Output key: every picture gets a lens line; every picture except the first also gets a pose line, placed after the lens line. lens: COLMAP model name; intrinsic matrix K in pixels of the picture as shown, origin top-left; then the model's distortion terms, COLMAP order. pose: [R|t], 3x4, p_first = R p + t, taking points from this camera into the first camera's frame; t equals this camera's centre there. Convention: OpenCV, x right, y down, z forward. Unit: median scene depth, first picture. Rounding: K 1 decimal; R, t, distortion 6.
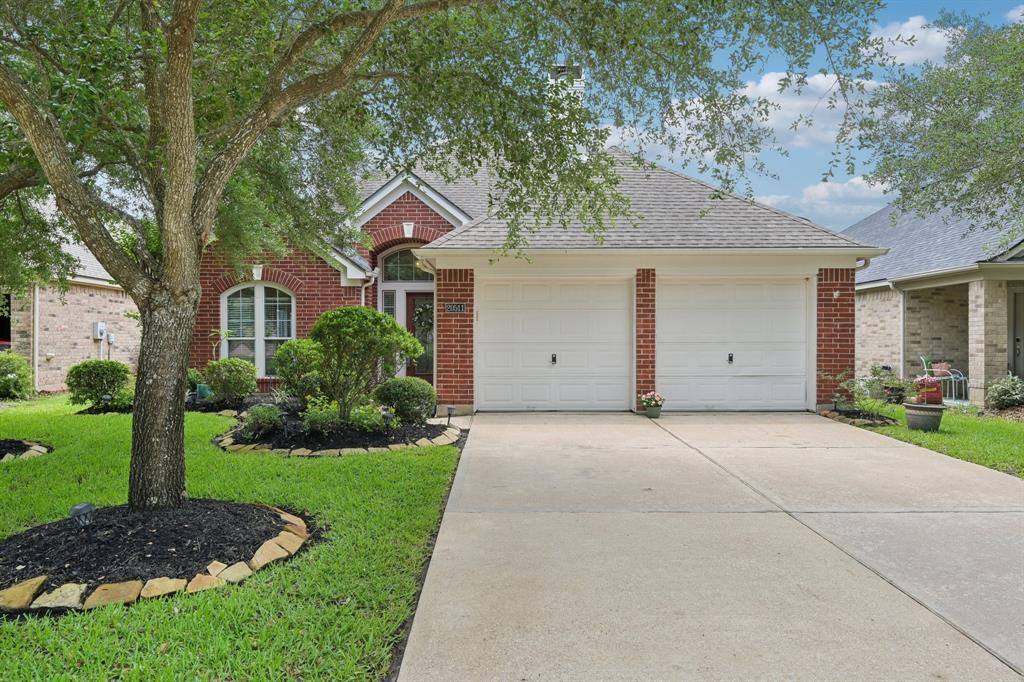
lens RADIAL K [[707.8, 0, 512.9], [0, 707.8, 342.5], [0, 0, 1]] dist [0.002178, 0.000083]
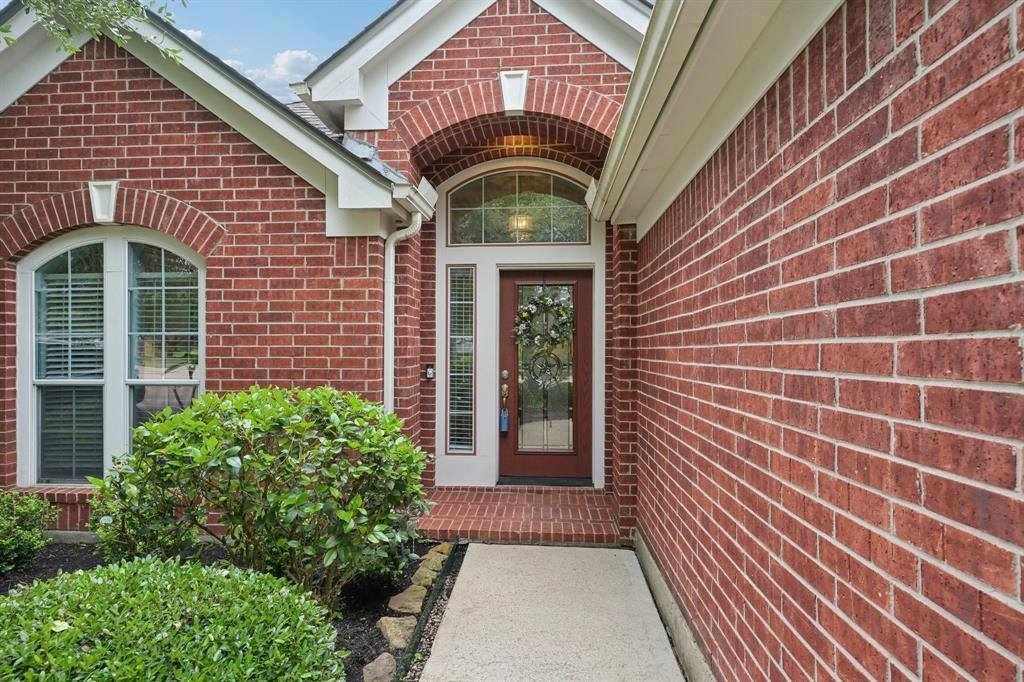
lens RADIAL K [[502.5, 0, 512.3], [0, 502.5, 341.4], [0, 0, 1]] dist [-0.000611, -0.000010]
pose [[0.997464, 0.002592, -0.071131, -0.131879], [-0.002900, 0.999987, -0.004237, -0.026417], [0.071119, 0.004433, 0.997458, 0.751514]]
